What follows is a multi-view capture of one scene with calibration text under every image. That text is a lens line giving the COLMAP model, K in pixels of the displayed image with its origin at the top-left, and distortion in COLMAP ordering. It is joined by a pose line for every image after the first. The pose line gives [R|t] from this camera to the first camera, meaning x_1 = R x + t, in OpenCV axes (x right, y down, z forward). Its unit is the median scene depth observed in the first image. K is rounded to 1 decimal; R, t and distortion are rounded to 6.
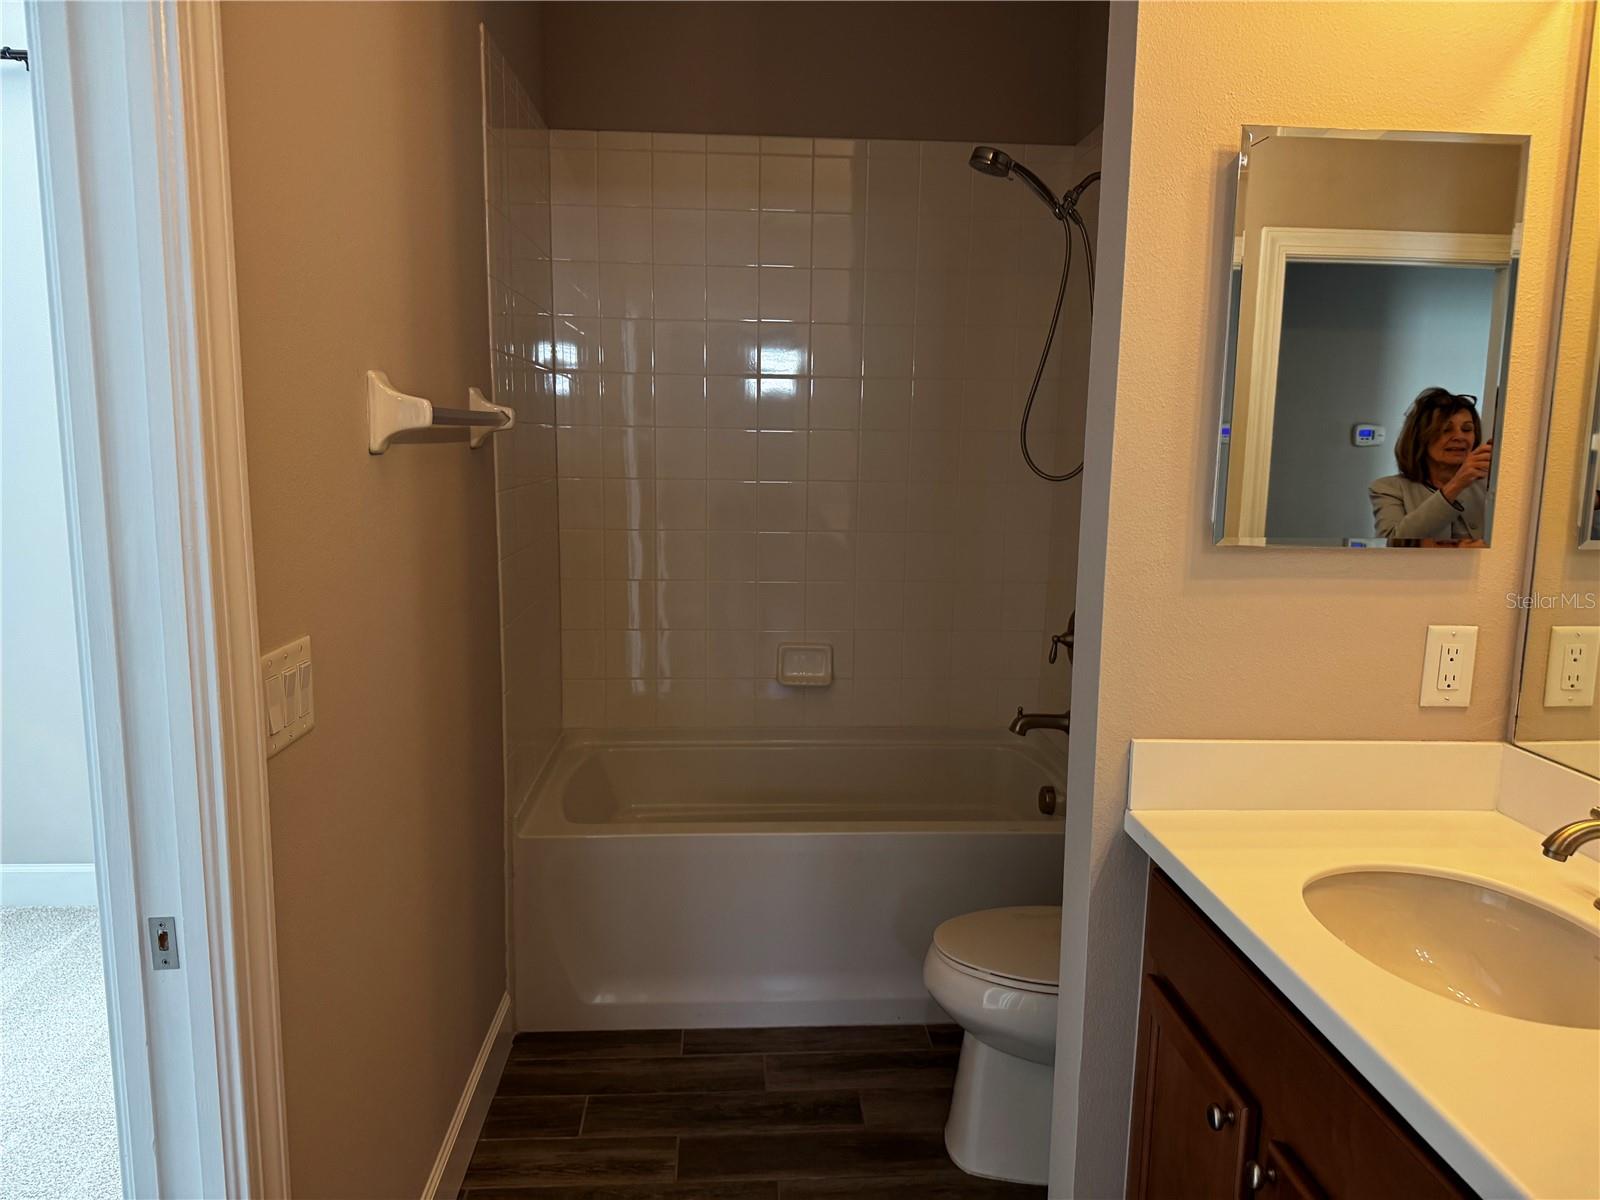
lens RADIAL K [[1125.9, 0, 800.0], [0, 1125.9, 600.0], [0, 0, 1]] dist [0.067436, -0.059119]
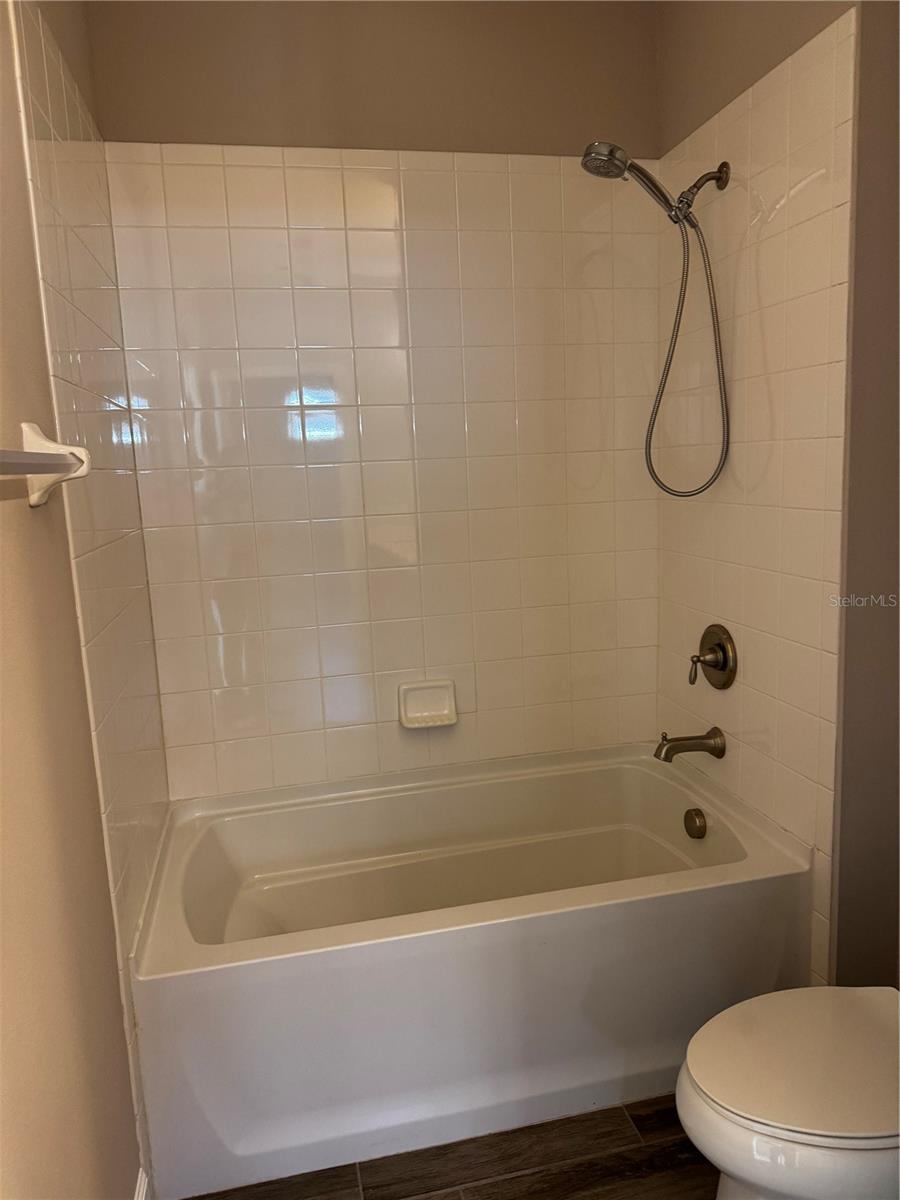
lens RADIAL K [[837.0, 0, 451.8], [0, 837.0, 587.2], [0, 0, 1]] dist [0.030118, -0.049839]
pose [[0.984873, -0.081179, 0.153087, -0.097199], [0.081411, 0.996669, 0.004767, -0.054743], [-0.152964, 0.007768, 0.988201, 0.371967]]
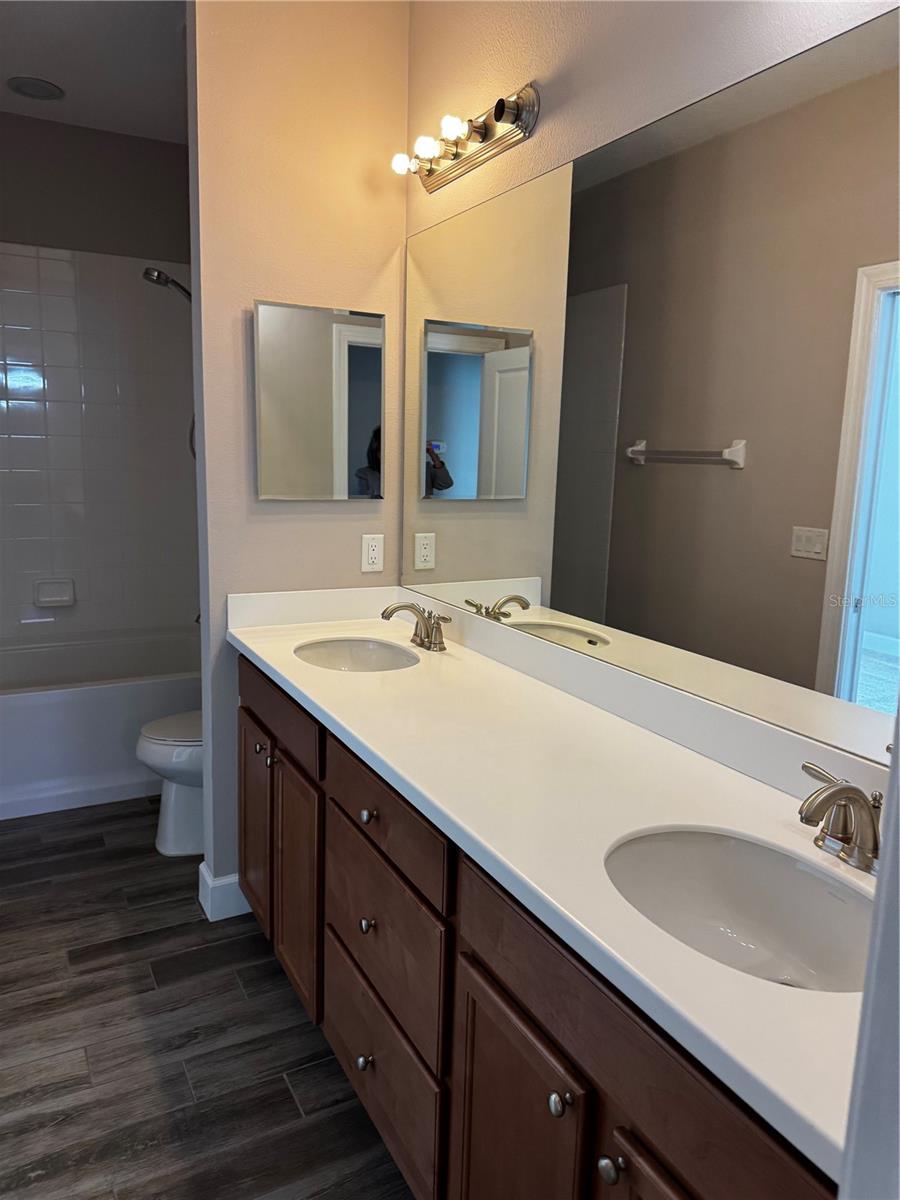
lens RADIAL K [[844.4, 0, 427.3], [0, 844.4, 586.0], [0, 0, 1]] dist [0.067436, -0.059119]
pose [[0.916483, -0.059169, 0.395673, 0.011934], [0.050737, 0.998207, 0.031752, 0.045978], [-0.396843, -0.009025, 0.917842, -0.322726]]
